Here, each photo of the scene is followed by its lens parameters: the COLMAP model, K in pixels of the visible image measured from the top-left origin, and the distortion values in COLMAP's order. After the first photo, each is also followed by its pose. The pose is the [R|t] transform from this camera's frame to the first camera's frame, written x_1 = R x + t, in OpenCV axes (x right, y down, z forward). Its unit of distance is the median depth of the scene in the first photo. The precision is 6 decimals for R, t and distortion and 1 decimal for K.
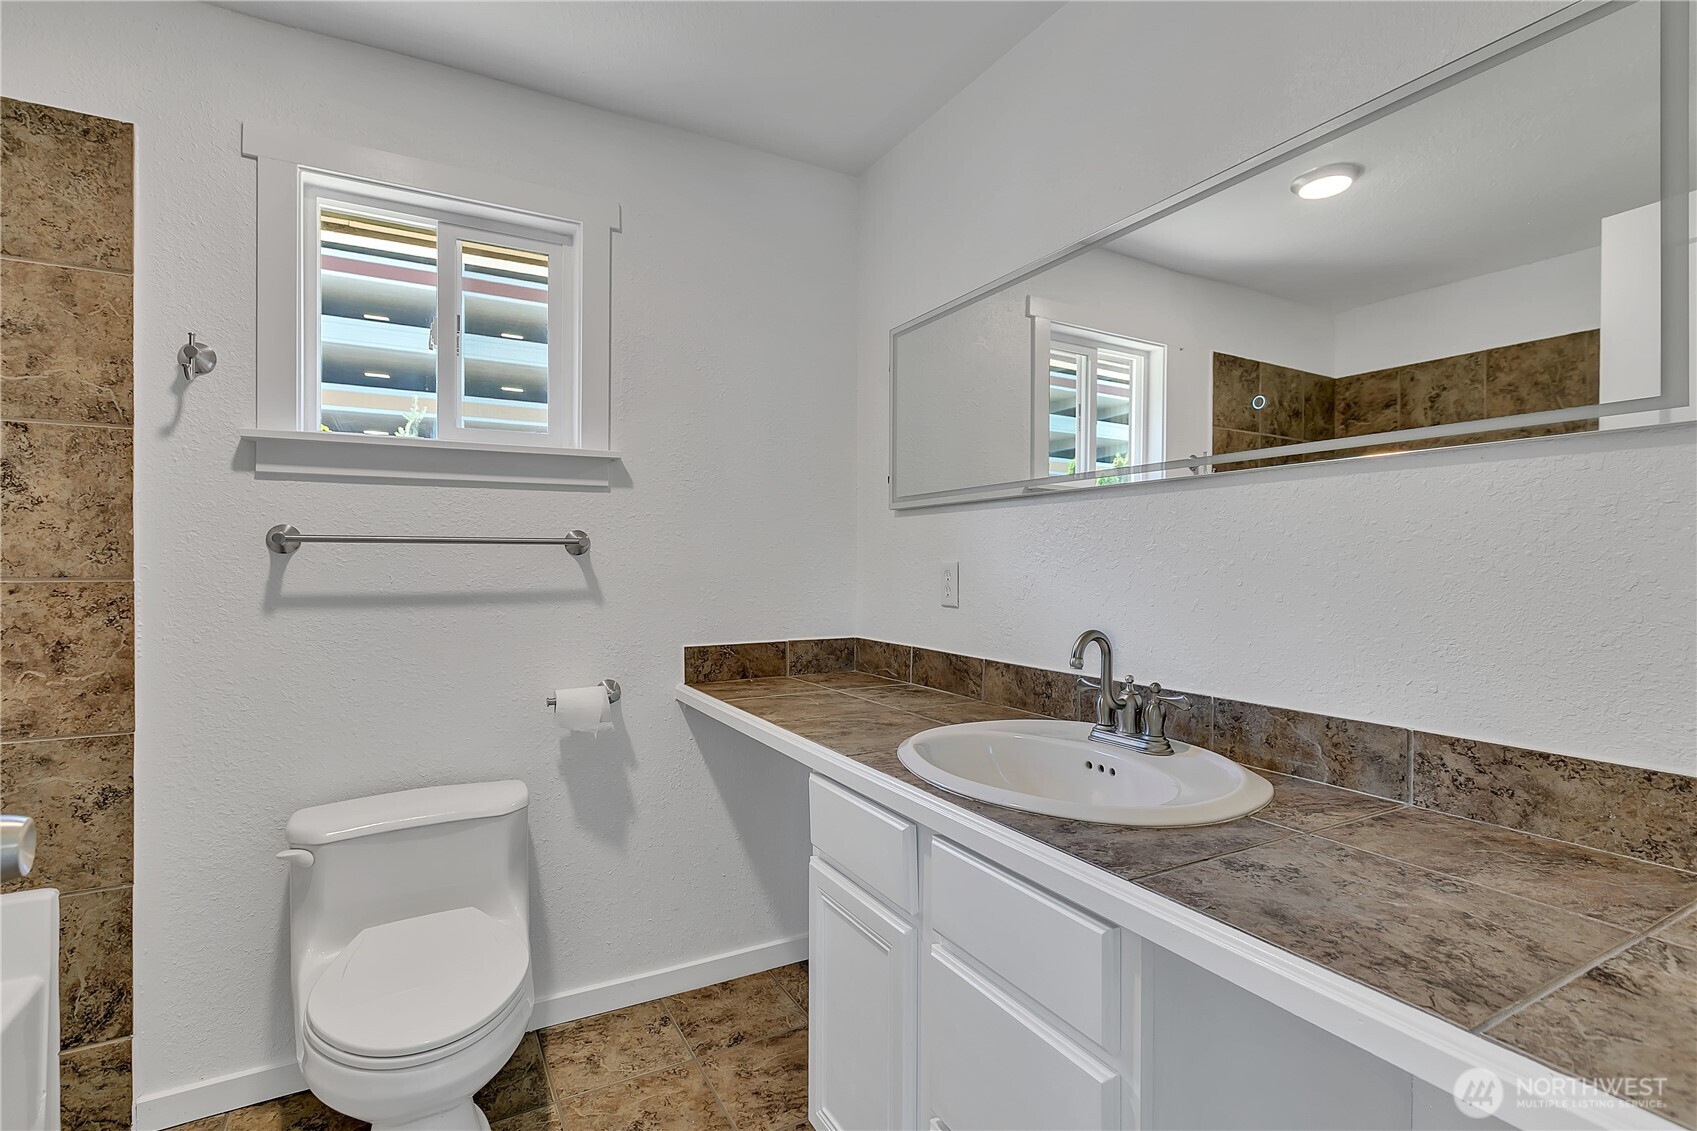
lens RADIAL K [[784.3, 0, 847.9], [0, 784.3, 565.5], [0, 0, 1]] dist [-0.001979, 0.001436]
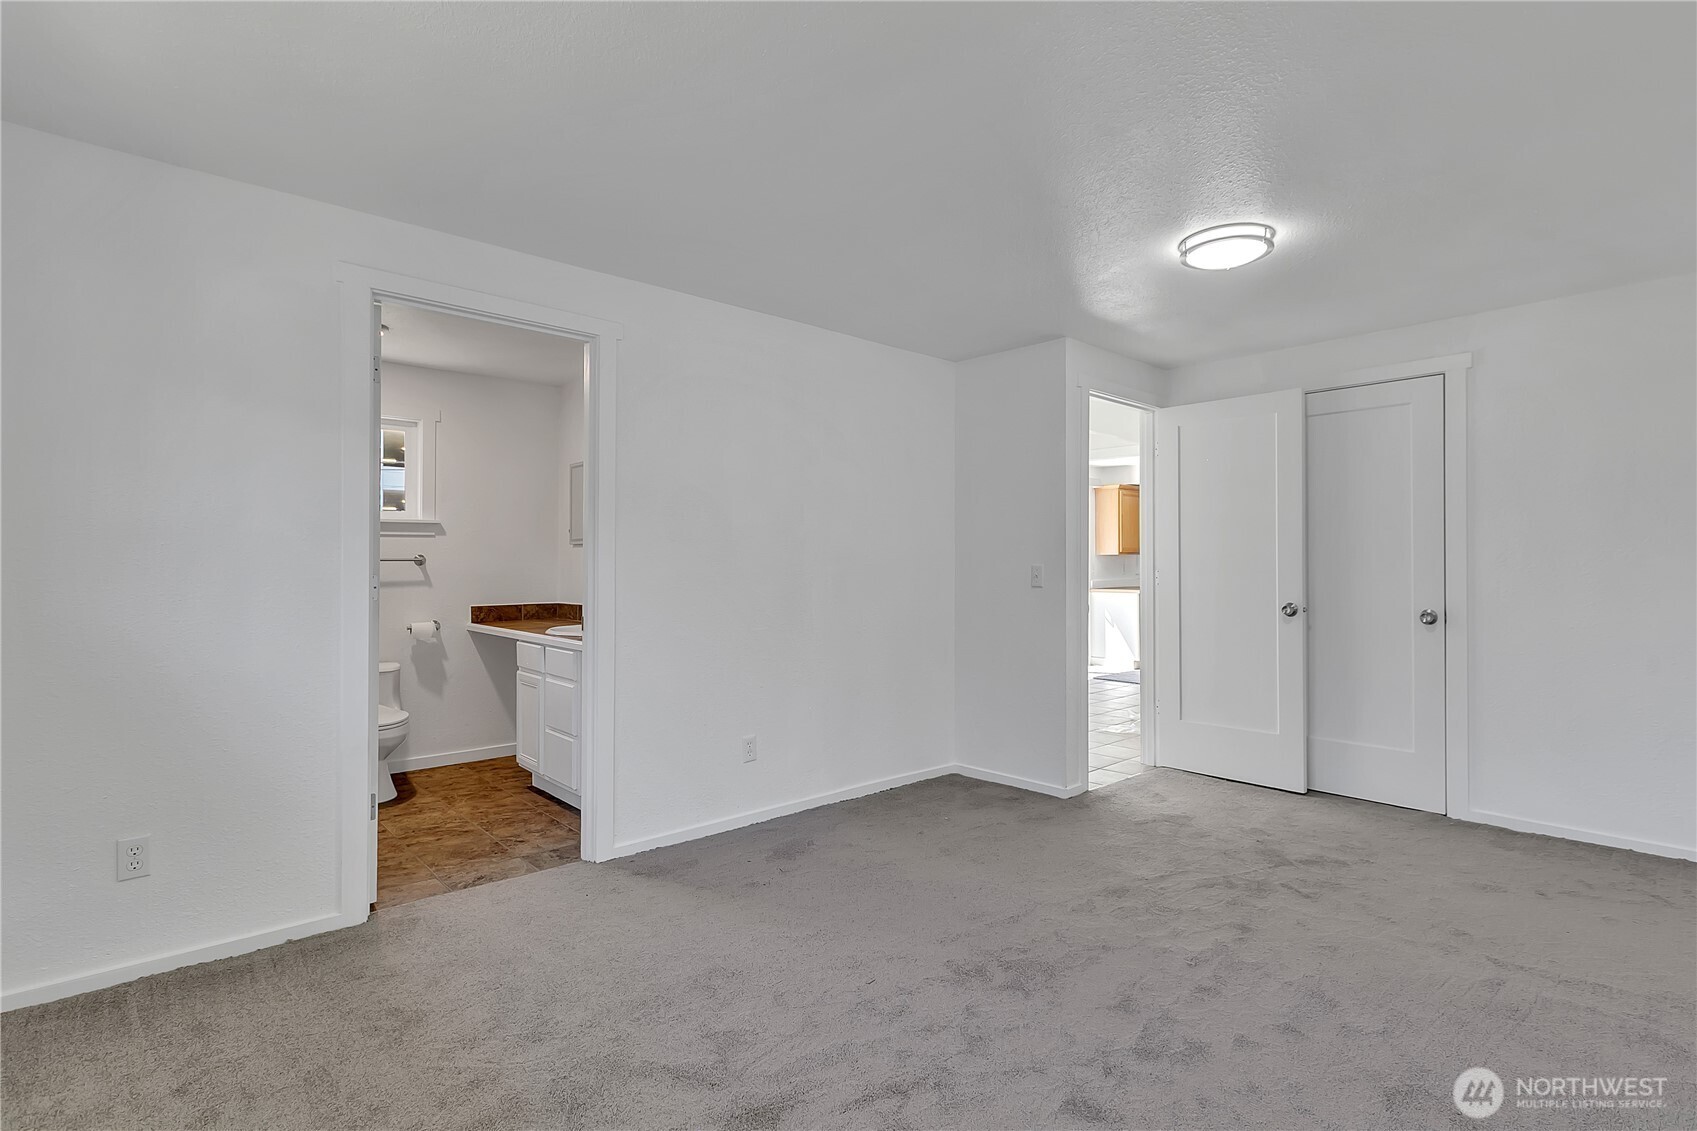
lens RADIAL K [[784.3, 0, 850.3], [0, 784.3, 563.6], [0, 0, 1]] dist [-0.001979, 0.001436]
pose [[0.970712, -0.000373, 0.240246, 0.317968], [0.001423, 0.999990, -0.004196, -0.007098], [-0.240242, 0.004415, 0.970703, -1.494503]]
